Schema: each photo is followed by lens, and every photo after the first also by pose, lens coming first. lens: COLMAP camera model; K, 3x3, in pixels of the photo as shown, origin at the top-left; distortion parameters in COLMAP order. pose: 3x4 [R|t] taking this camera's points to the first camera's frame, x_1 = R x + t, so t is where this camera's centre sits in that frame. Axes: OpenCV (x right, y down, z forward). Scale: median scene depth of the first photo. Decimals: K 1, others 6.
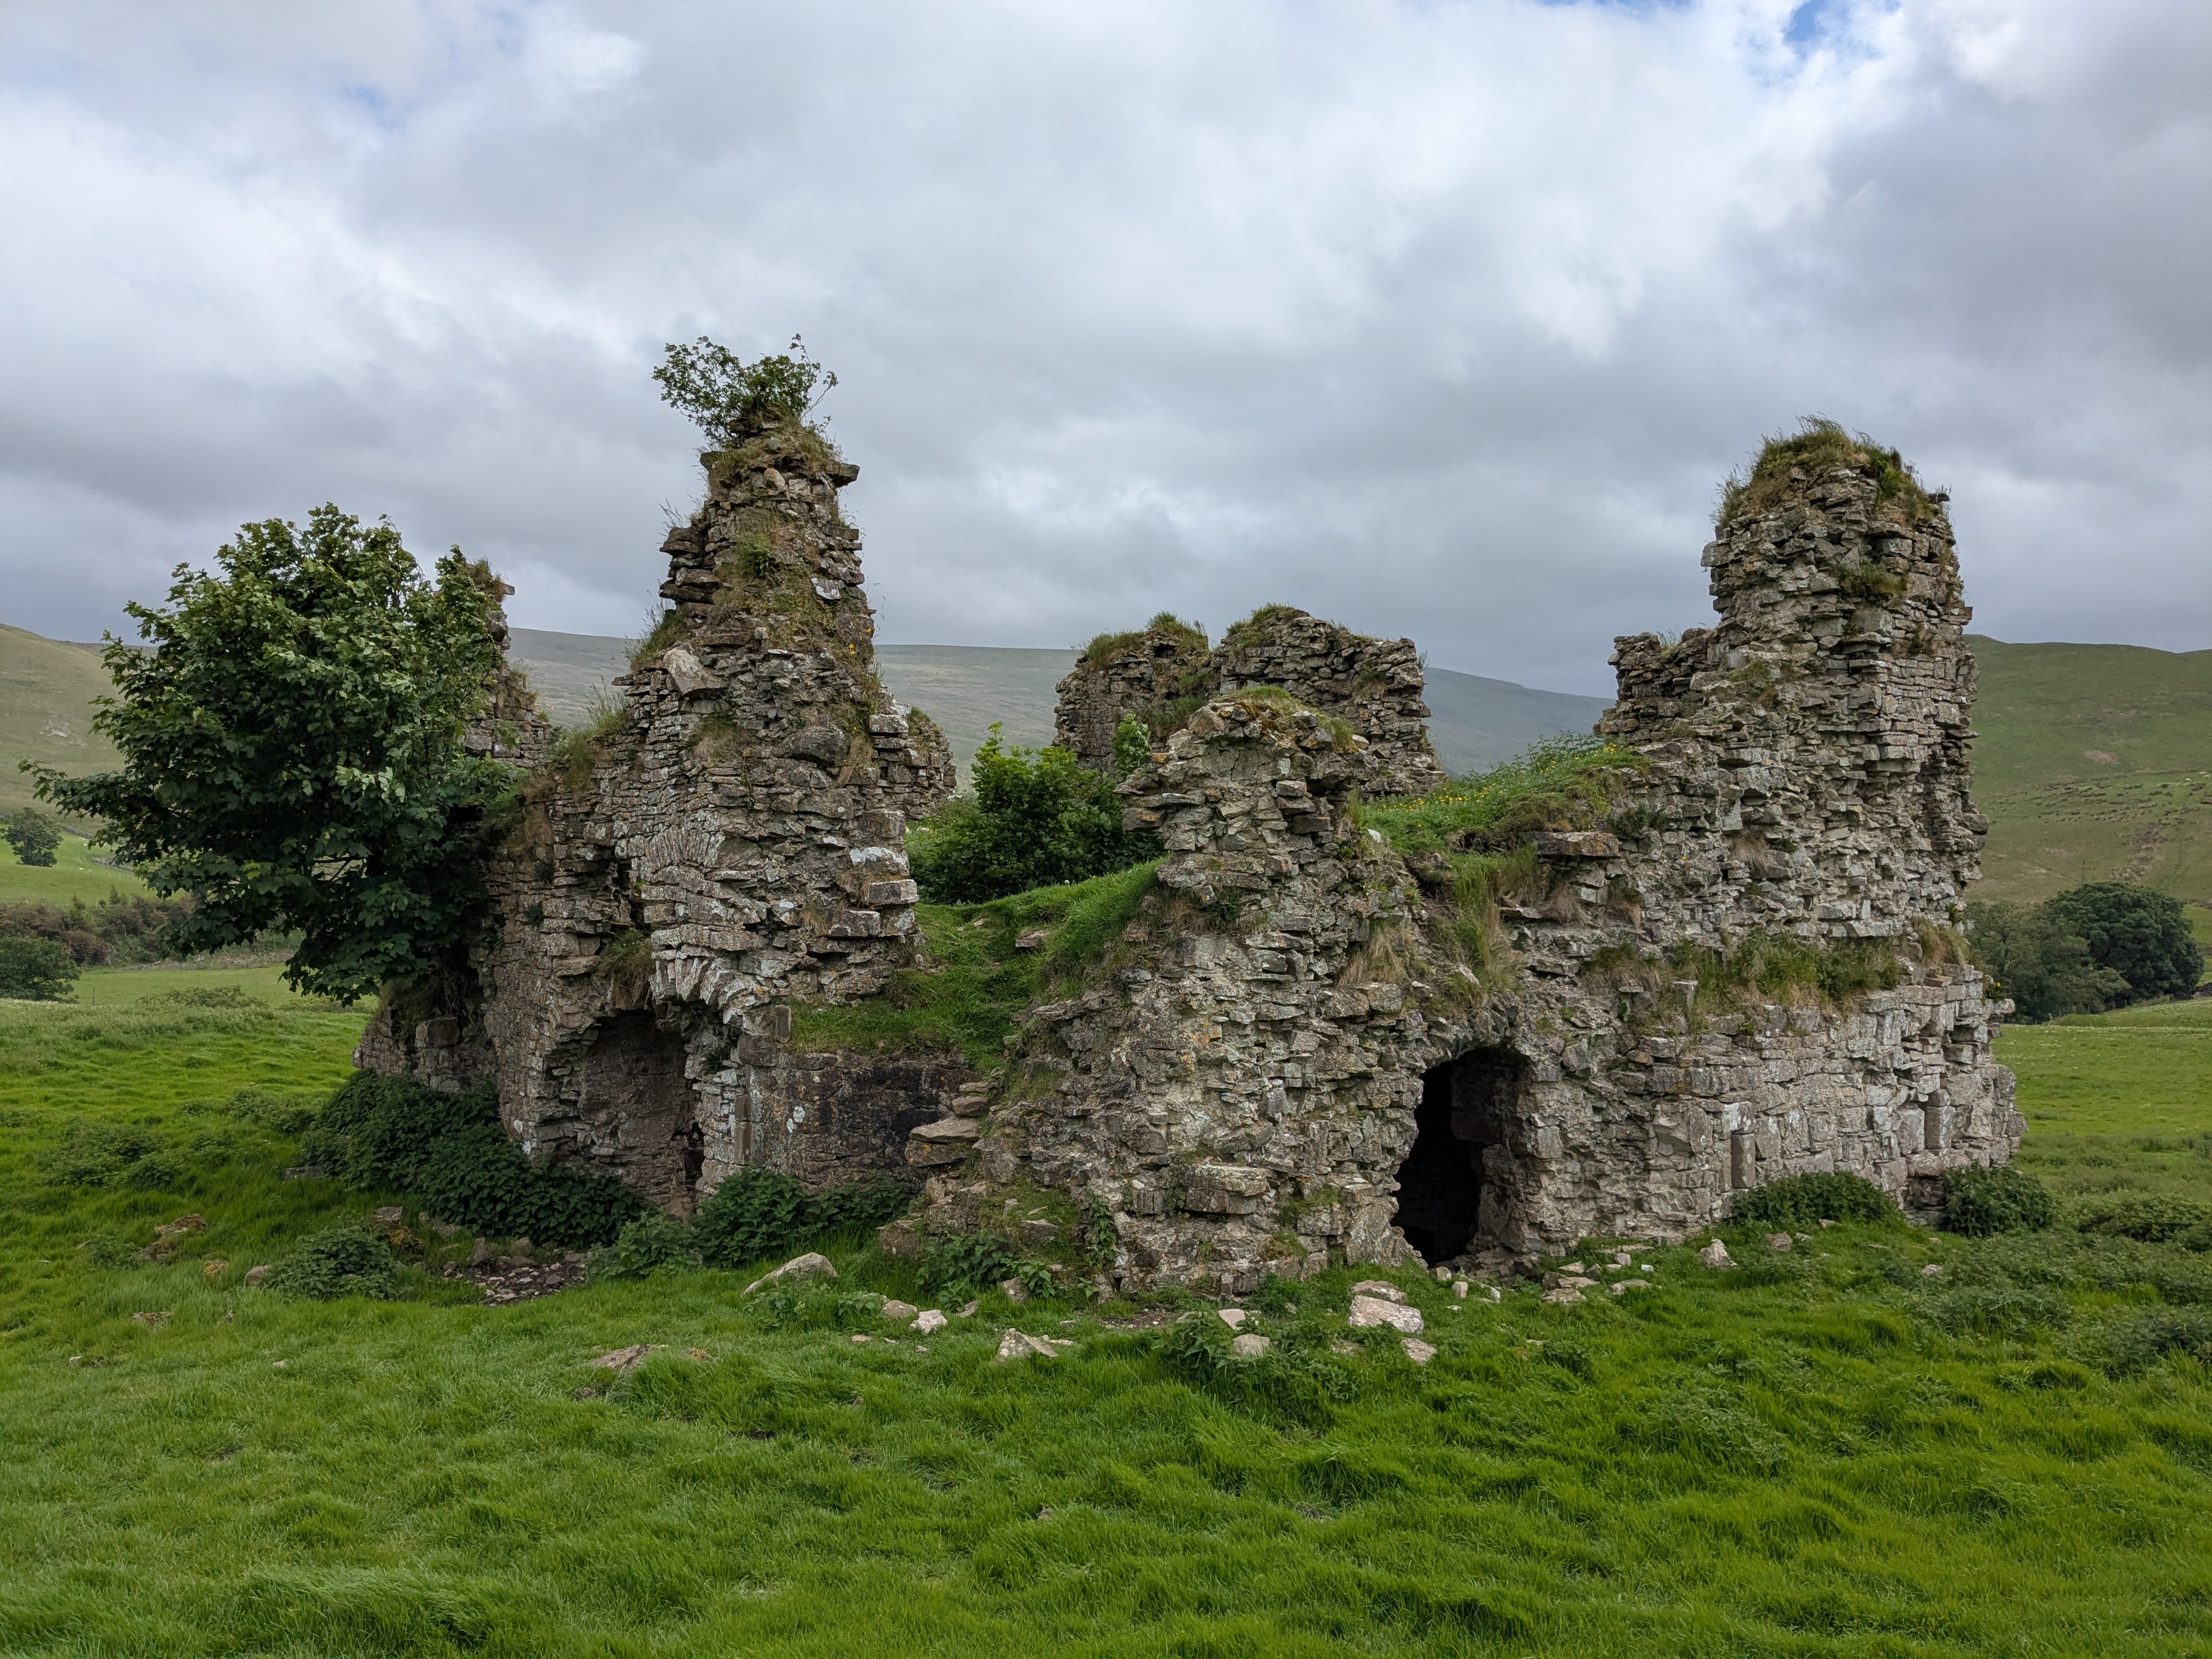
lens RADIAL K [[1724.7, 0, 1047.5], [0, 1724.7, 827.1], [0, 0, 1]] dist [0.057899, -0.077171]
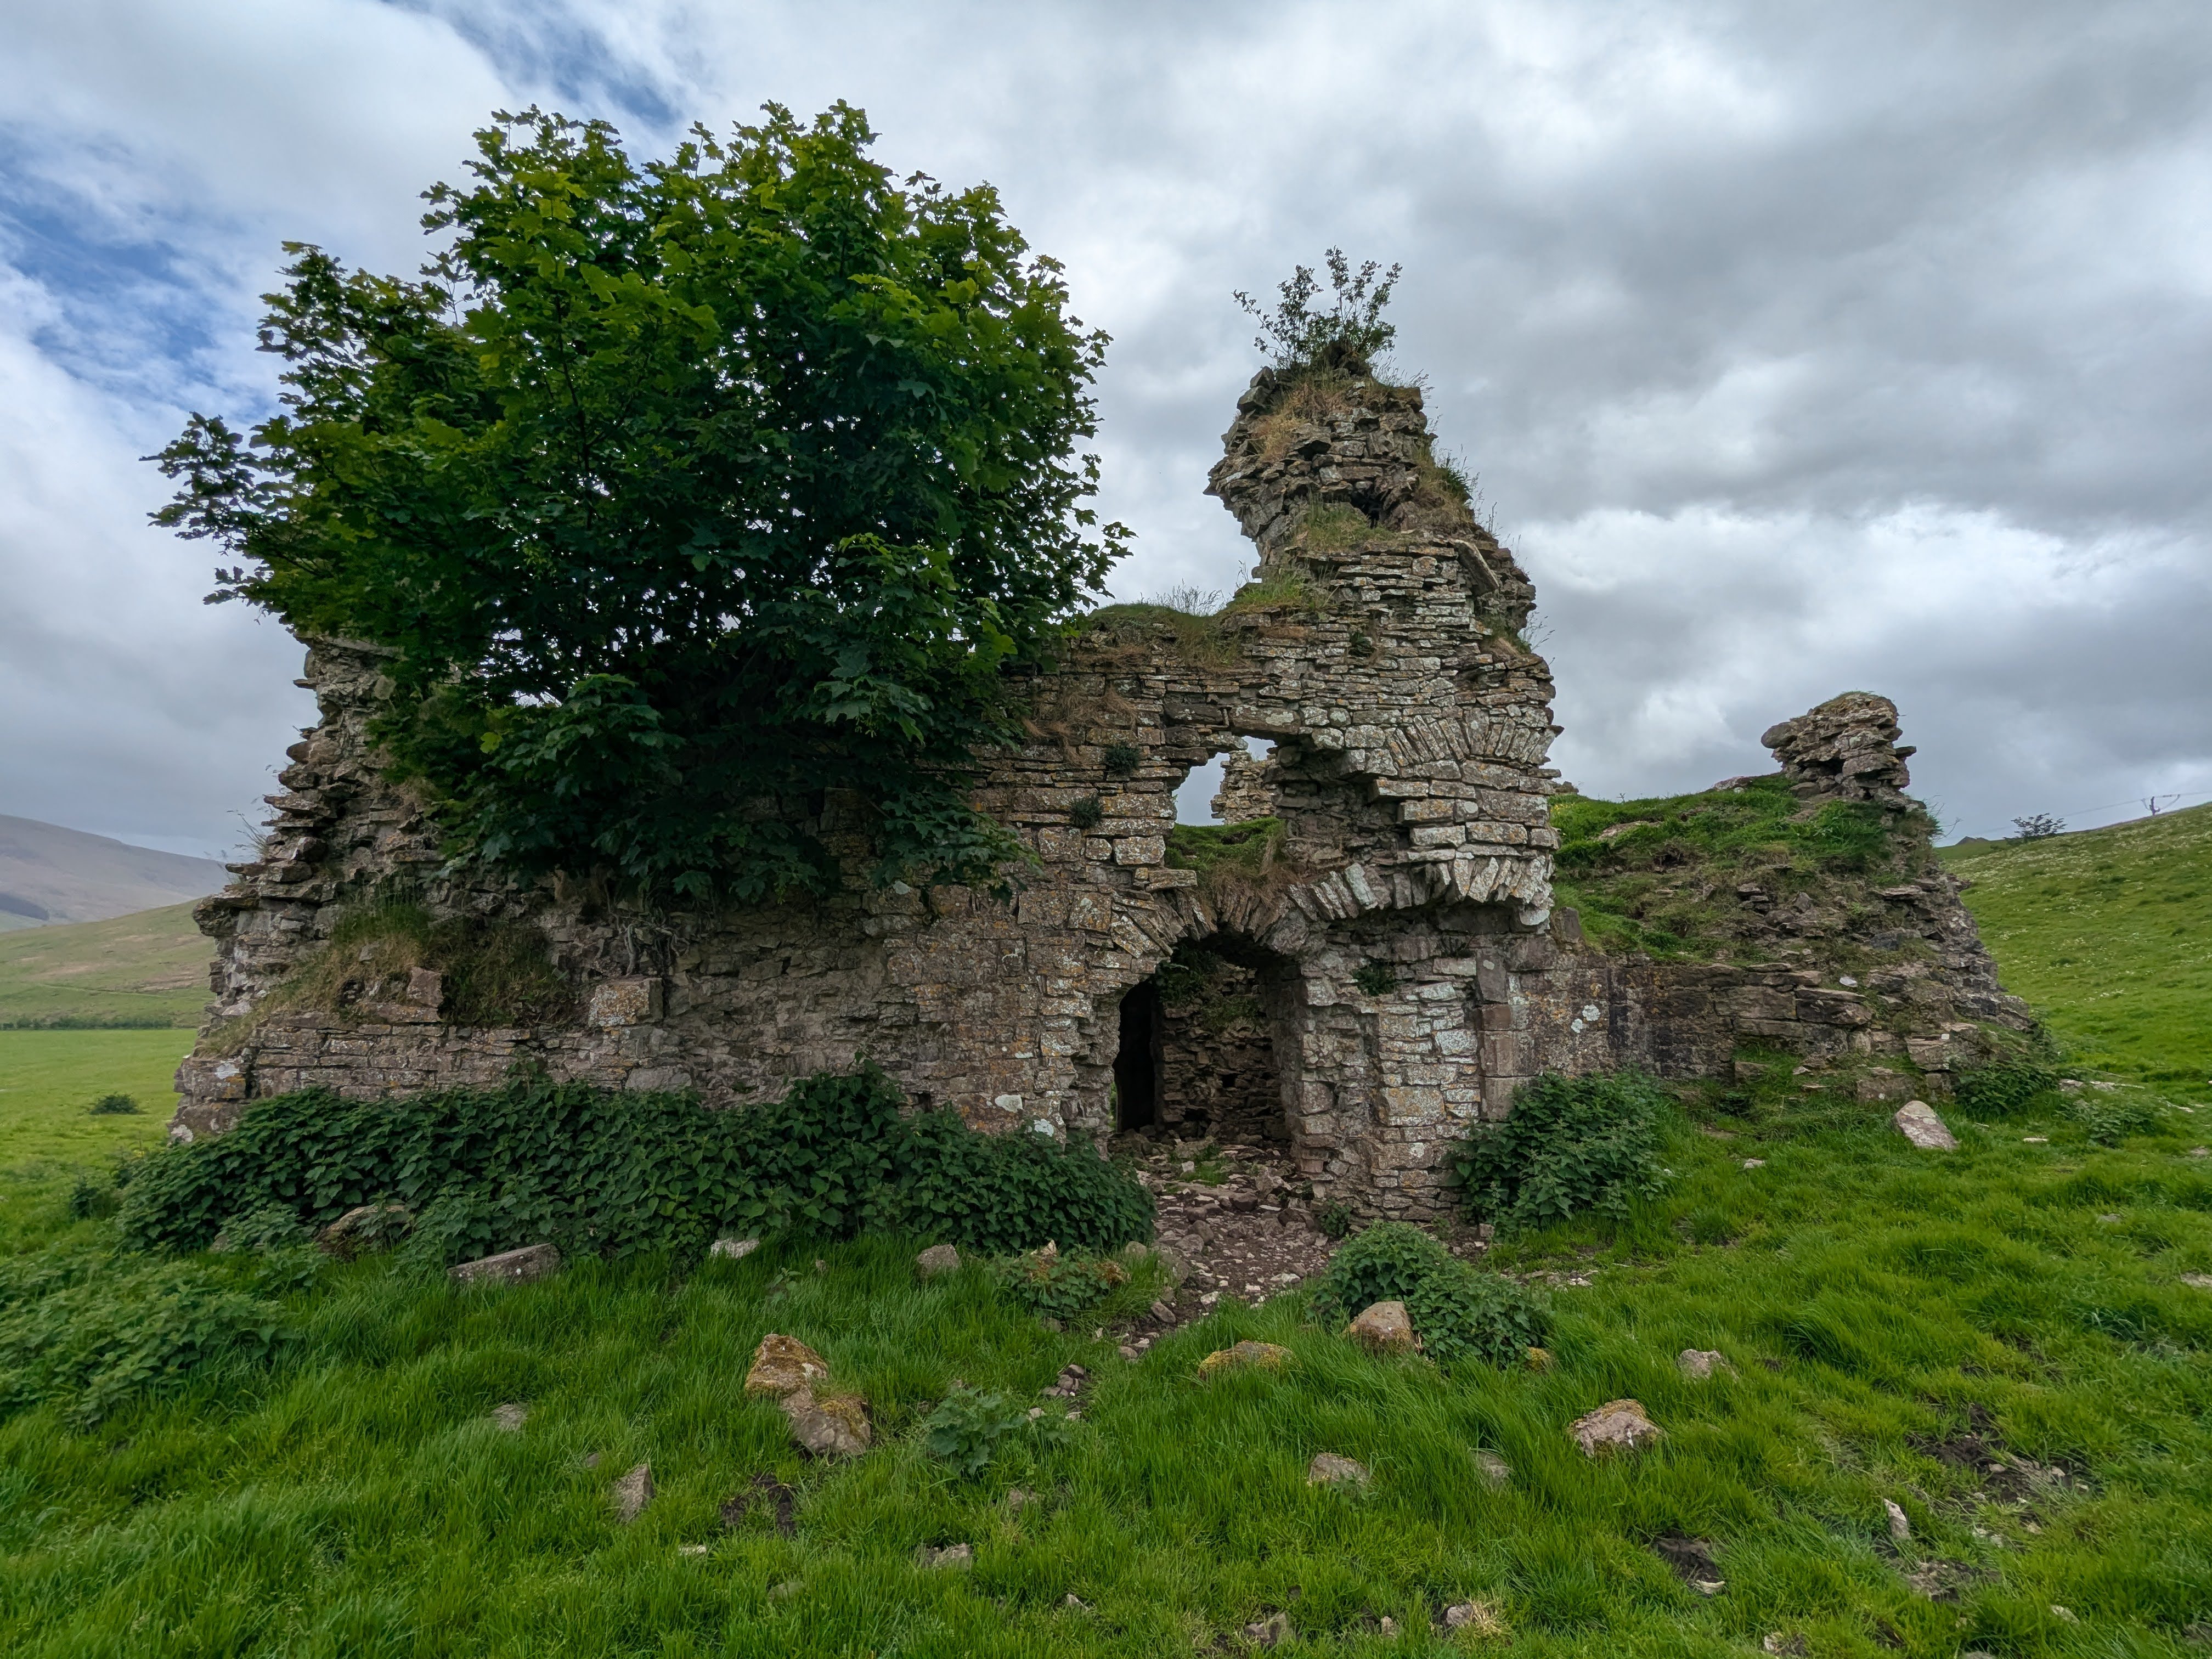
lens RADIAL K [[1043.6, 0, 1116.1], [0, 1043.6, 820.8], [0, 0, 1]] dist [0.000543, -0.000208]
pose [[0.518141, 0.130452, 0.845288, -0.790622], [-0.017396, 0.989703, -0.142076, 0.139356], [-0.855118, 0.058911, 0.515075, 0.871706]]
